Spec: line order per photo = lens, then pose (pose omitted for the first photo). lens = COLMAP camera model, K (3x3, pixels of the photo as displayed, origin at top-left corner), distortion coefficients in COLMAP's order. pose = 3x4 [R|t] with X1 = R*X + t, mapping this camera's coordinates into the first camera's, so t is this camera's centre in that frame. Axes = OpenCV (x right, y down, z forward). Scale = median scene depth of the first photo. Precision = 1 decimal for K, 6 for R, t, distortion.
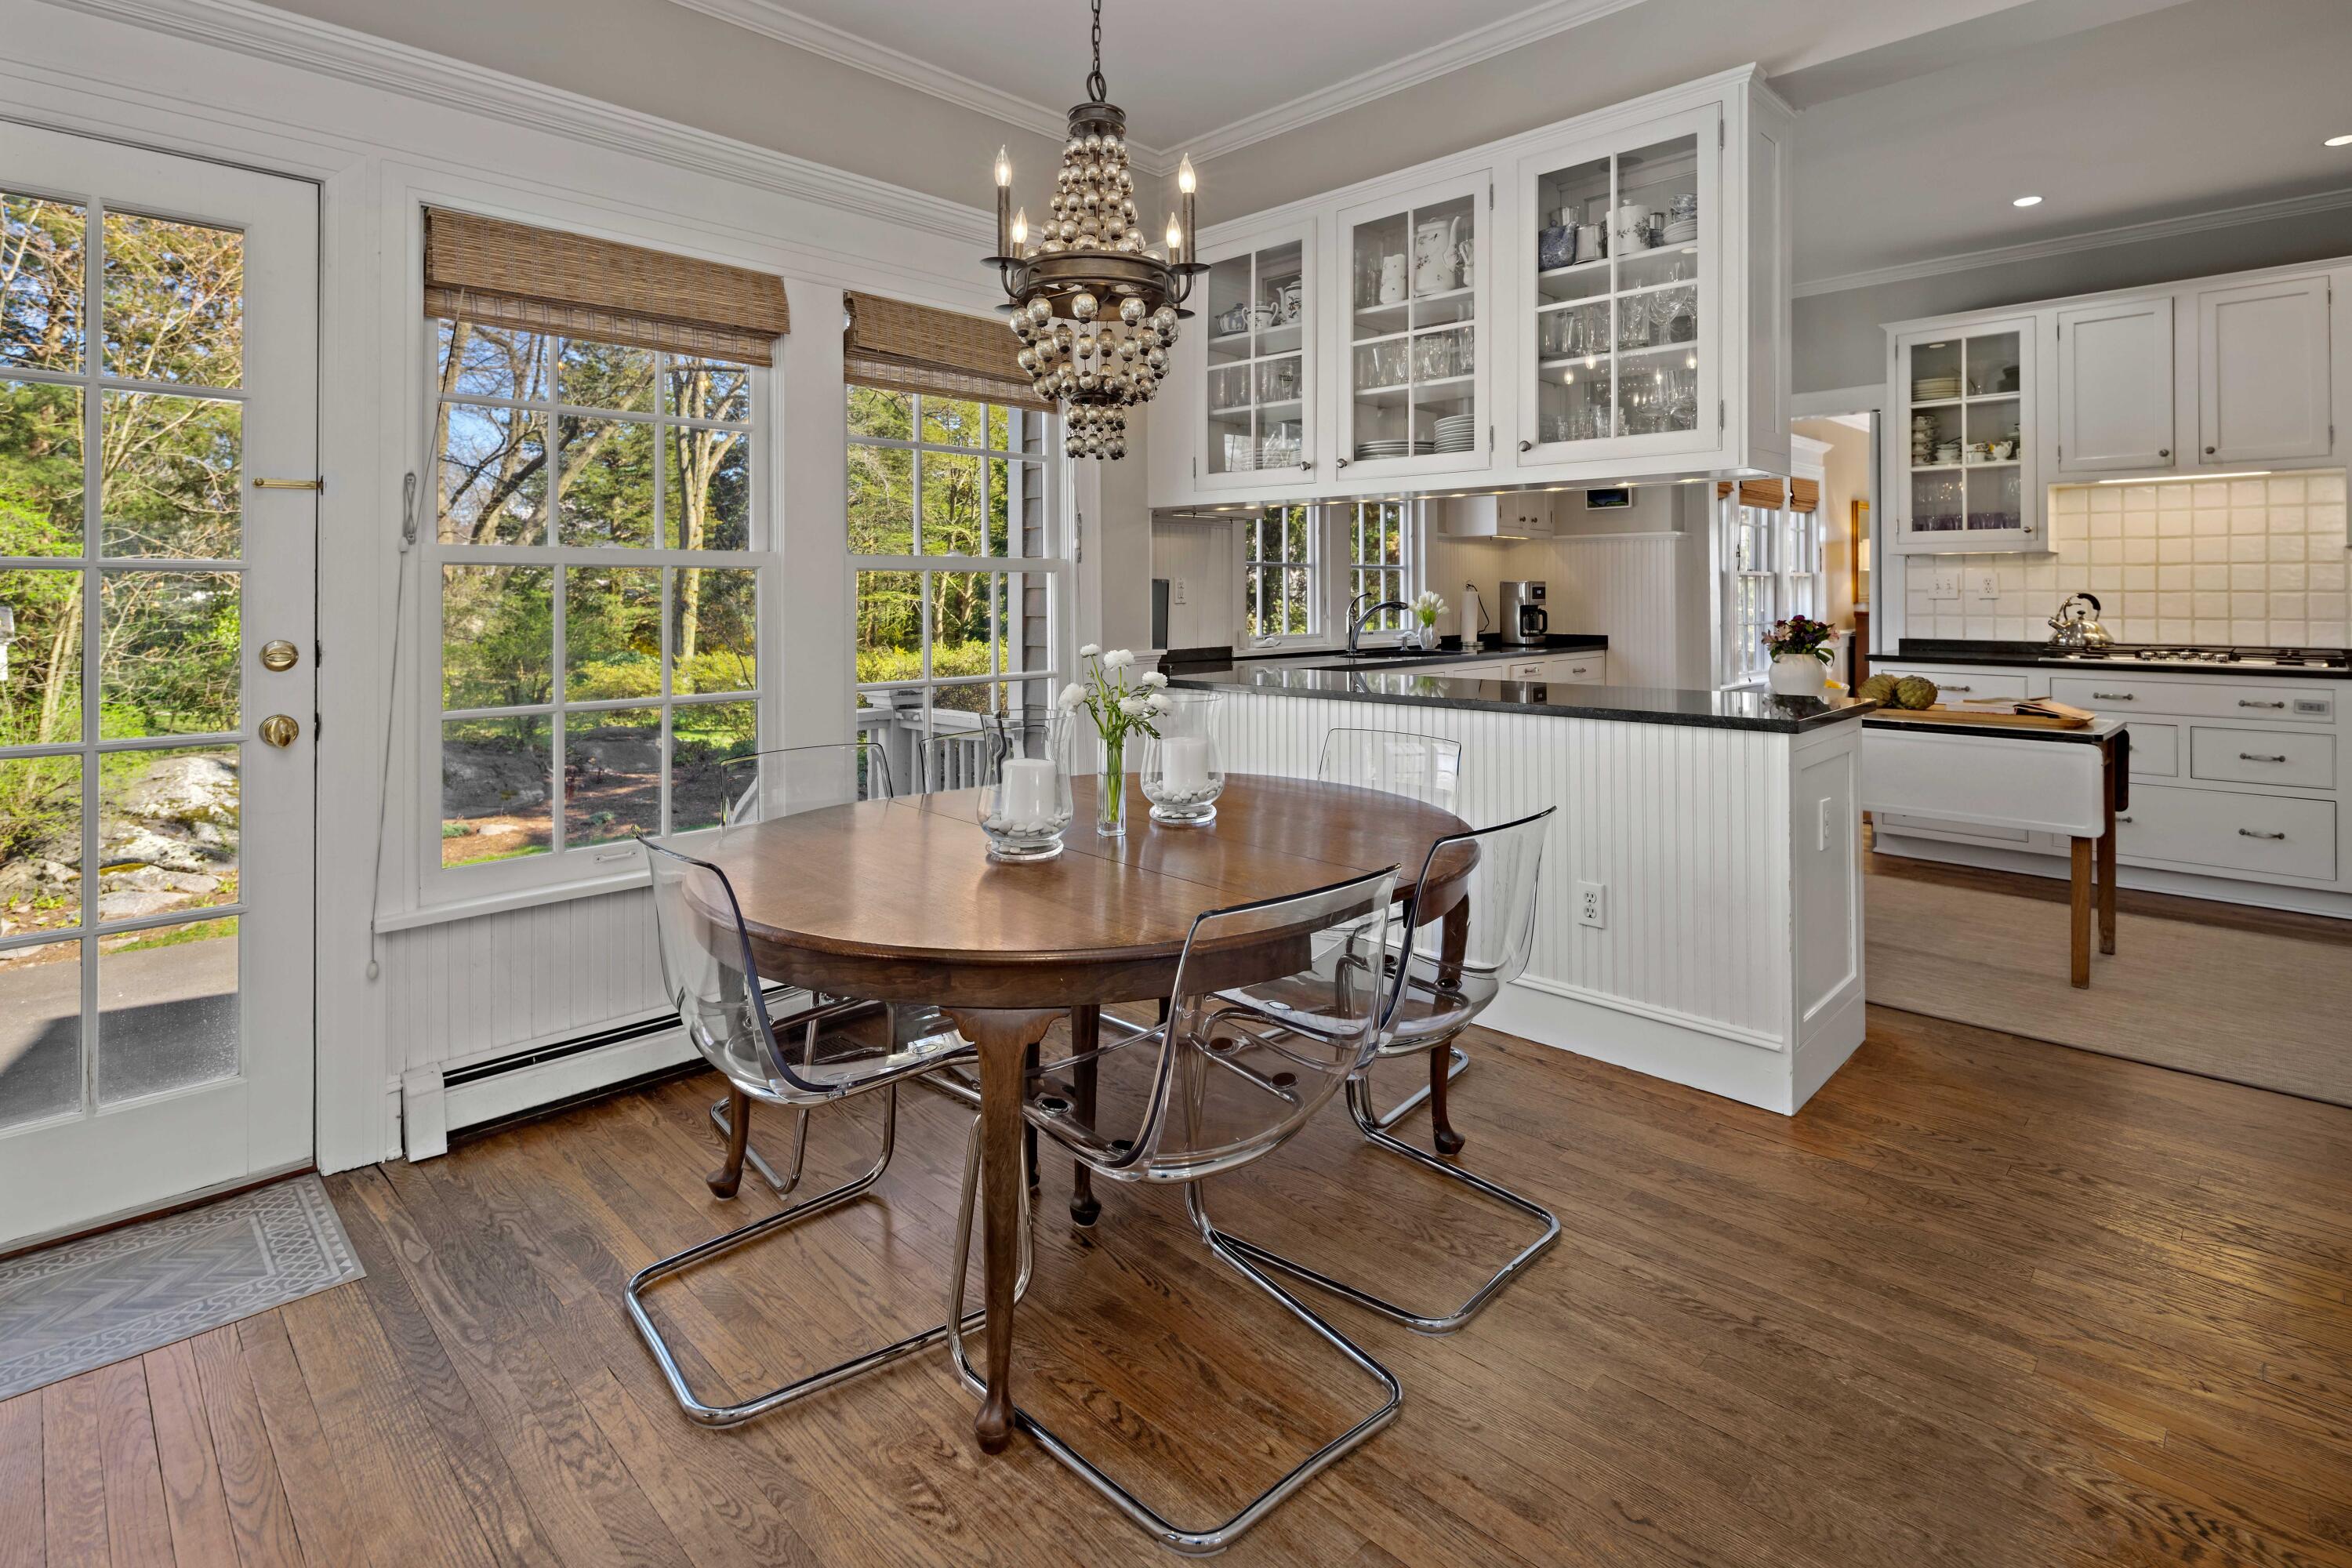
lens RADIAL K [[1145.2, 0, 1189.8], [0, 1145.2, 585.6], [0, 0, 1]] dist [0.005841, -0.004982]
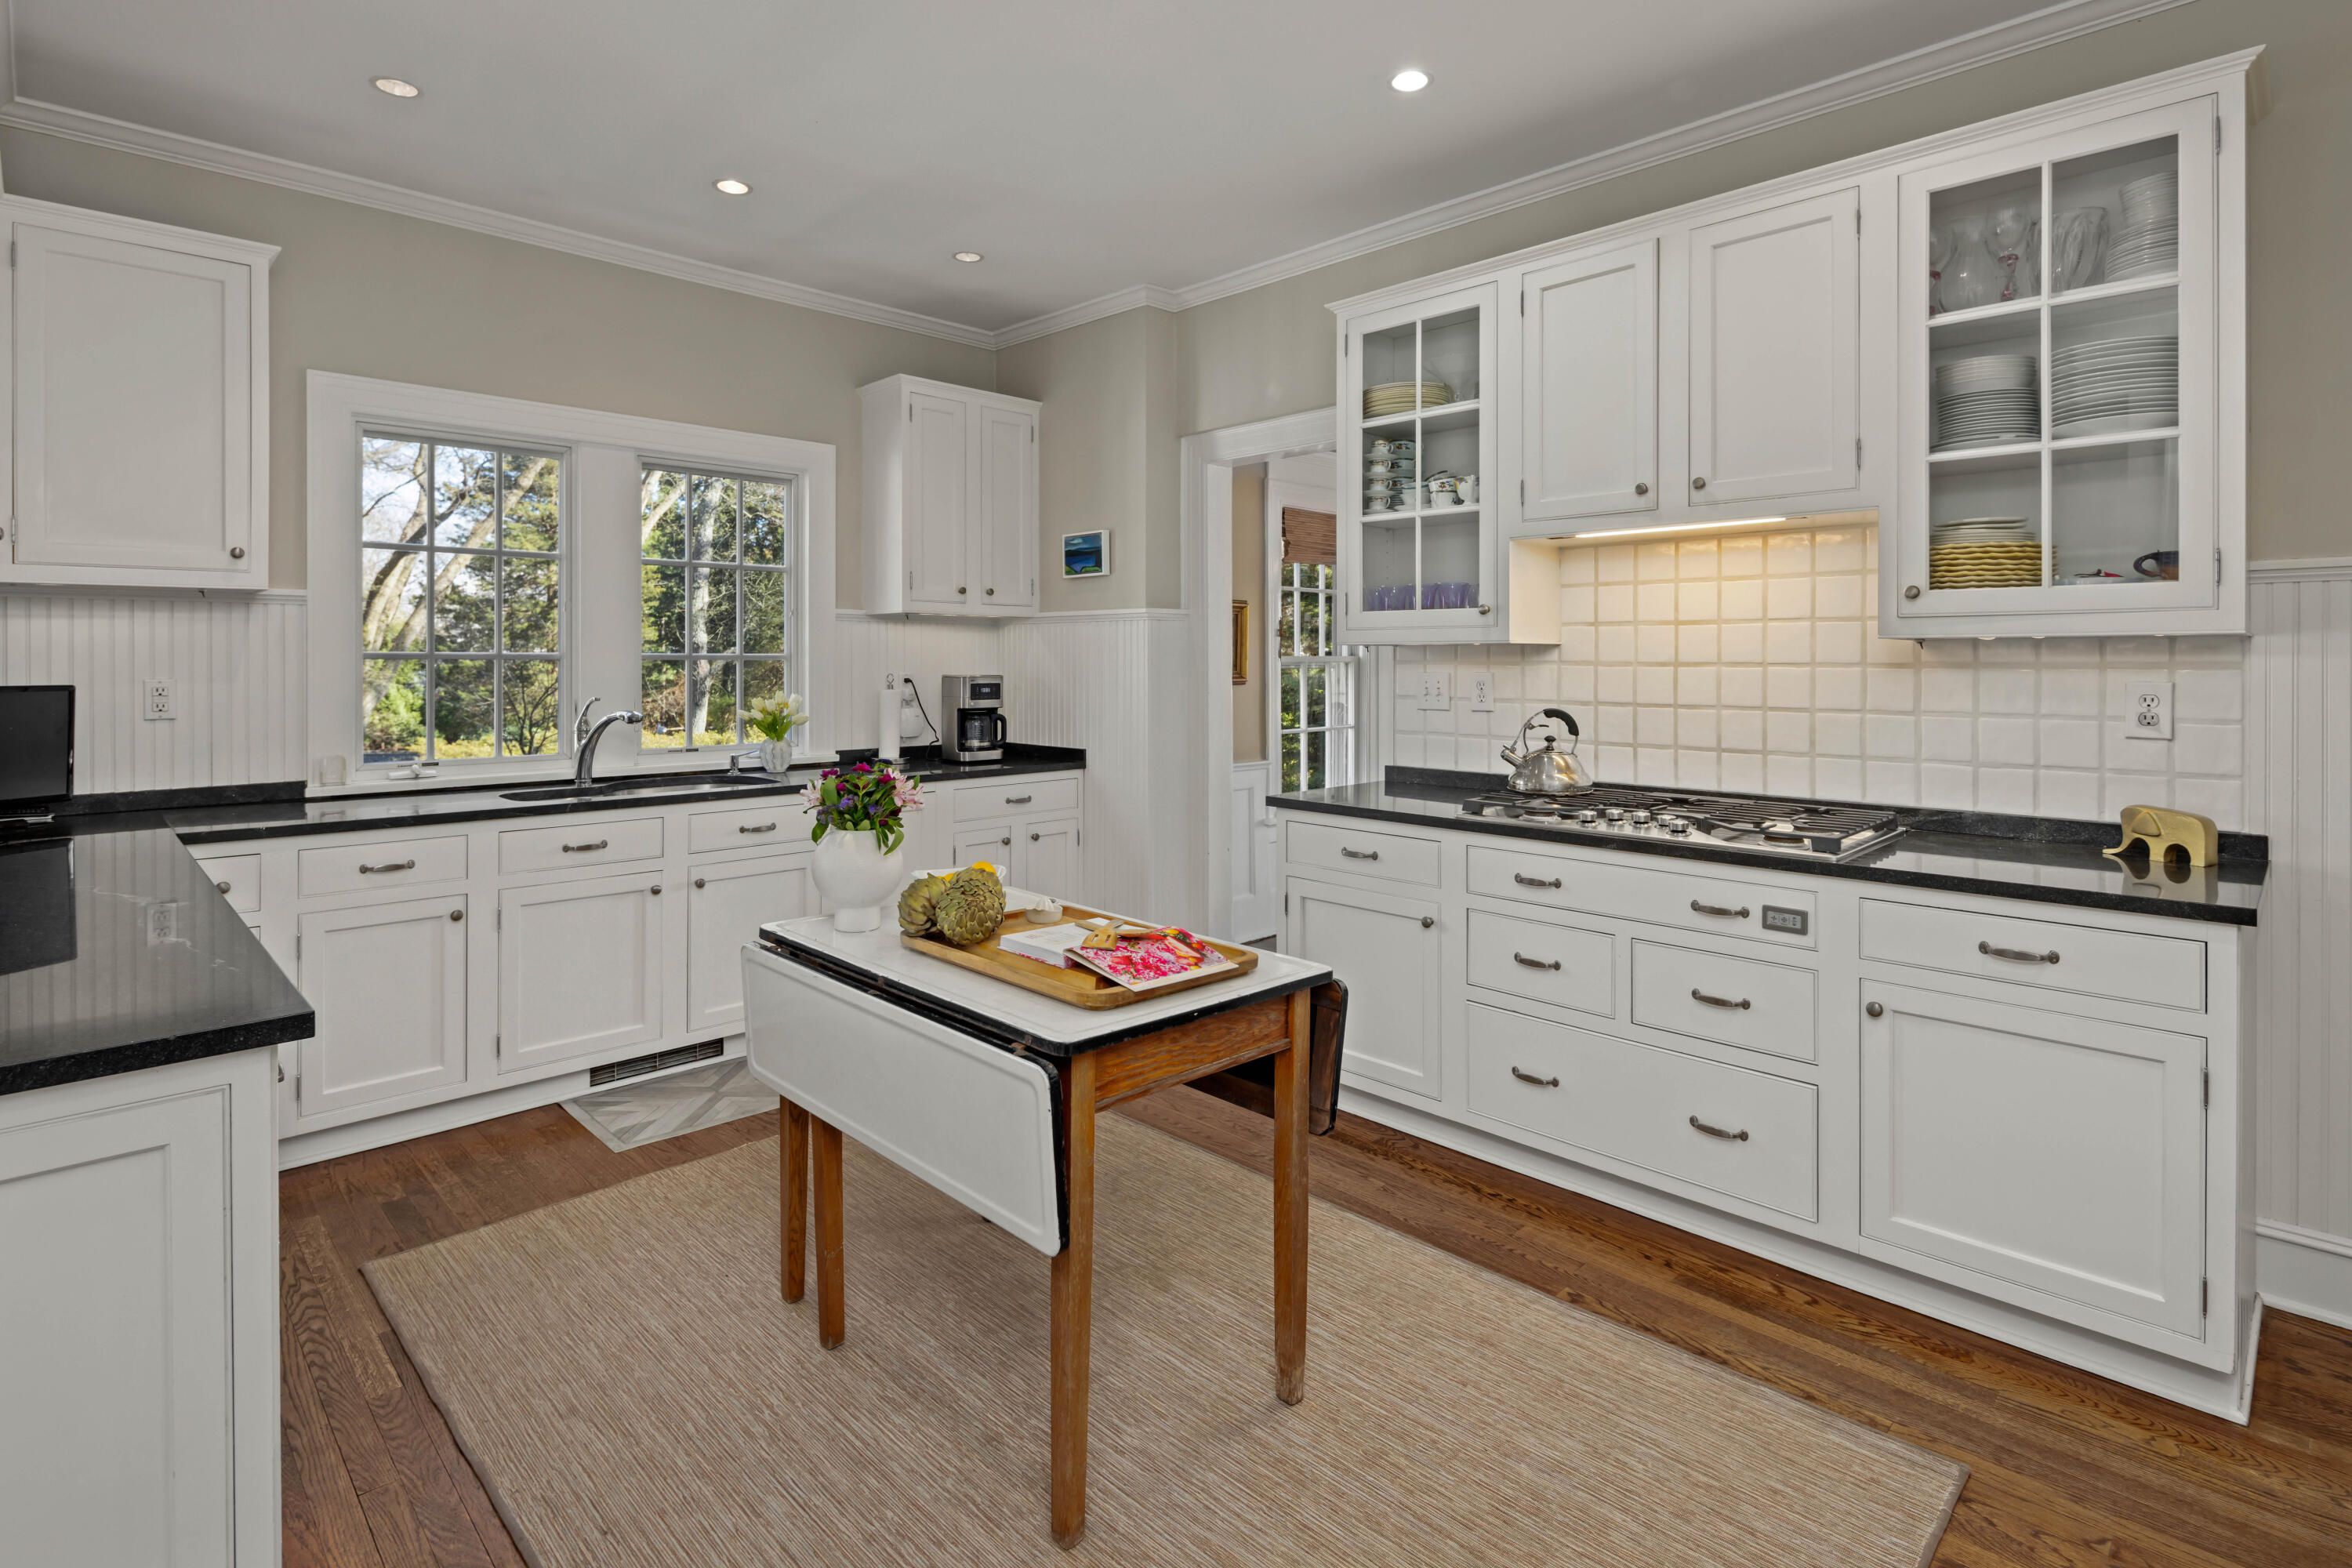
lens RADIAL K [[1145.2, 0, 1185.9], [0, 1145.2, 663.8], [0, 0, 1]] dist [0.005841, -0.004982]
pose [[0.999862, 0.003455, -0.016275, 0.569596], [-0.003300, 0.999949, 0.009580, -0.023785], [0.016308, -0.009525, 0.999822, 0.345038]]
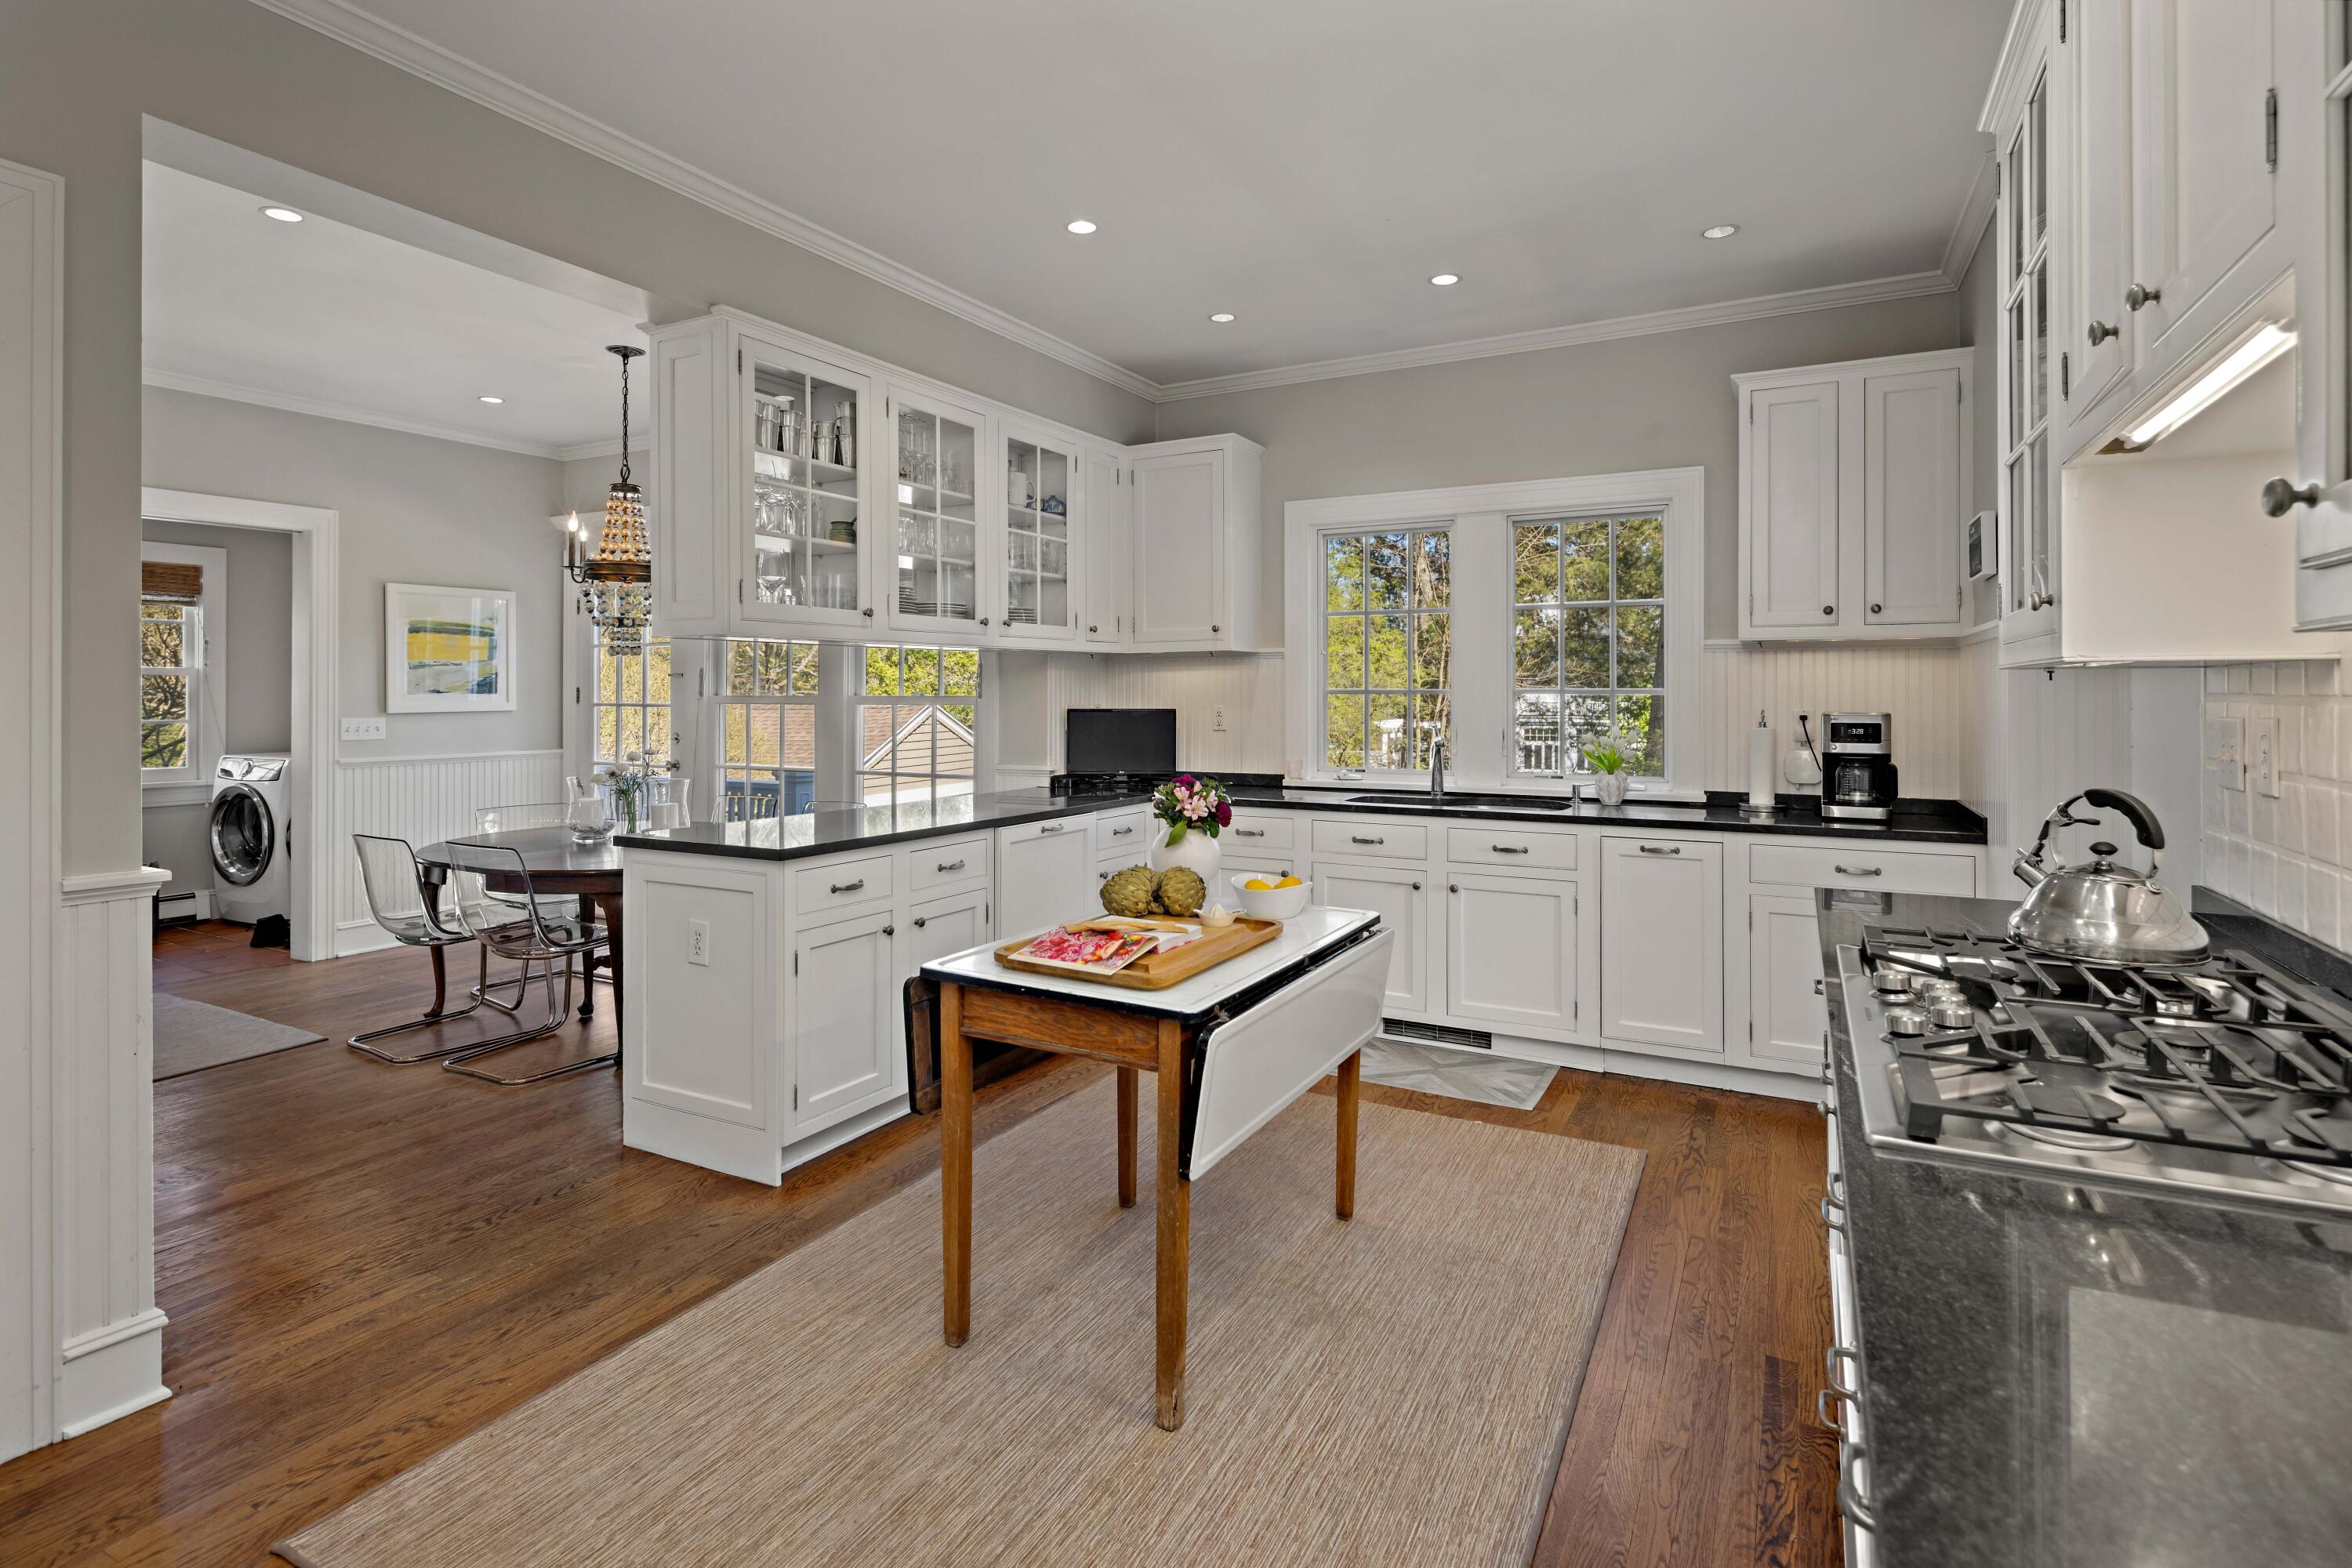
lens RADIAL K [[1145.2, 0, 1178.8], [0, 1145.2, 696.5], [0, 0, 1]] dist [0.005841, -0.004982]
pose [[0.277317, 0.004526, -0.960768, 0.995927], [0.005113, 0.999968, 0.006187, -0.022897], [0.960765, -0.006628, 0.277285, 0.641585]]
